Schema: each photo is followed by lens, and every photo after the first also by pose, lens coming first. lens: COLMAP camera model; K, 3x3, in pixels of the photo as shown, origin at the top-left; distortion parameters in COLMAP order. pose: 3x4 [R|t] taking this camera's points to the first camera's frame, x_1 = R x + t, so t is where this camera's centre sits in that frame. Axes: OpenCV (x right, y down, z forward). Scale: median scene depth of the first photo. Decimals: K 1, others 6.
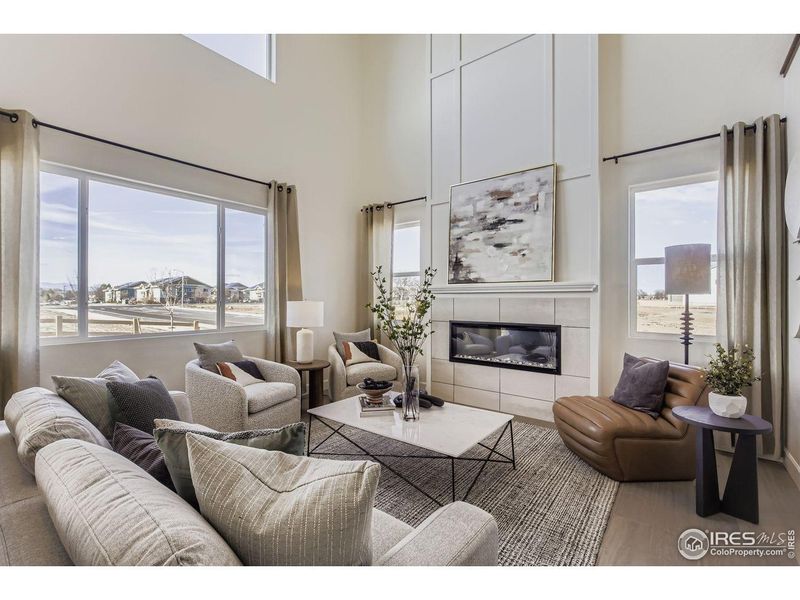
lens RADIAL K [[359.5, 0, 398.9], [0, 359.5, 300.3], [0, 0, 1]] dist [0.003504, -0.002460]
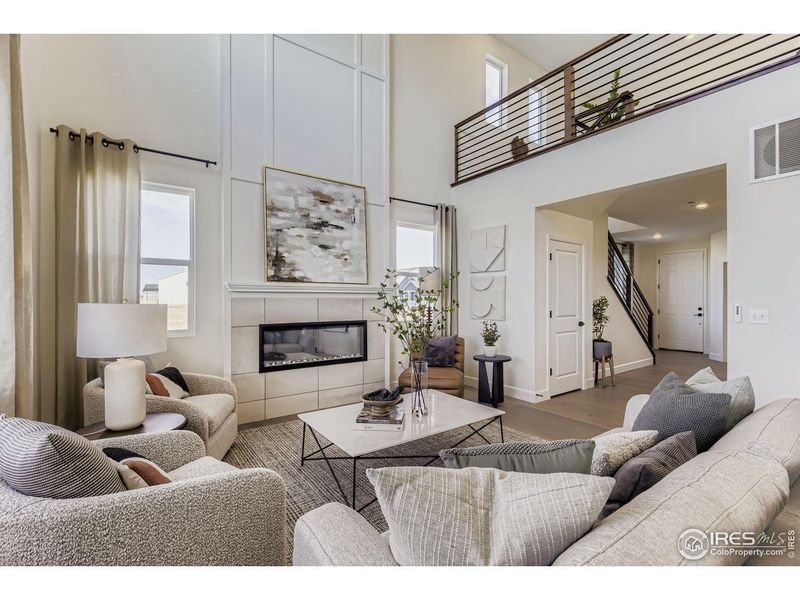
lens RADIAL K [[359.5, 0, 401.3], [0, 359.5, 298.9], [0, 0, 1]] dist [0.003504, -0.002460]
pose [[0.285288, 0.000861, 0.958442, -0.628415], [0.002490, 0.999996, -0.001639, -0.001476], [-0.958439, 0.002854, 0.285284, 0.486052]]
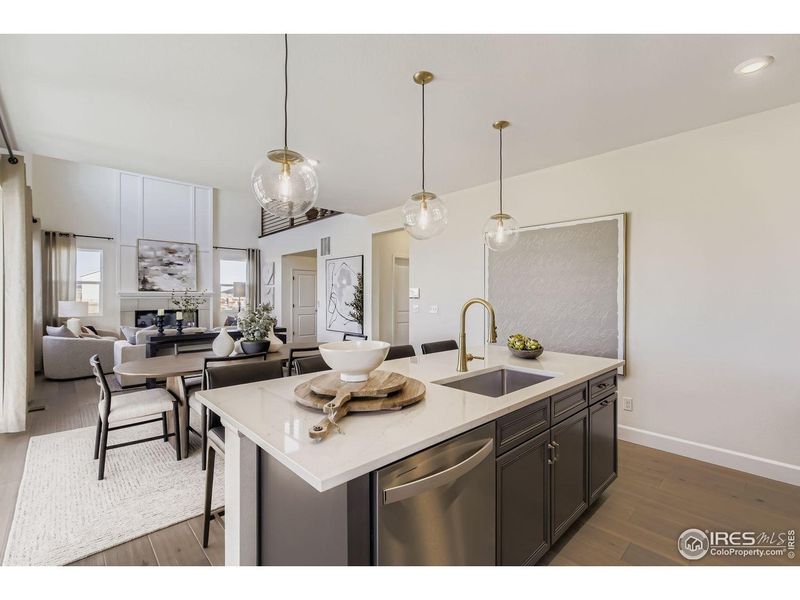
lens RADIAL K [[359.5, 0, 400.0], [0, 359.5, 296.7], [0, 0, 1]] dist [0.003504, -0.002460]
pose [[0.168353, -0.001006, 0.985726, -1.601385], [0.003025, 0.999995, 0.000504, -0.013192], [-0.985722, 0.002897, 0.168355, -0.719607]]
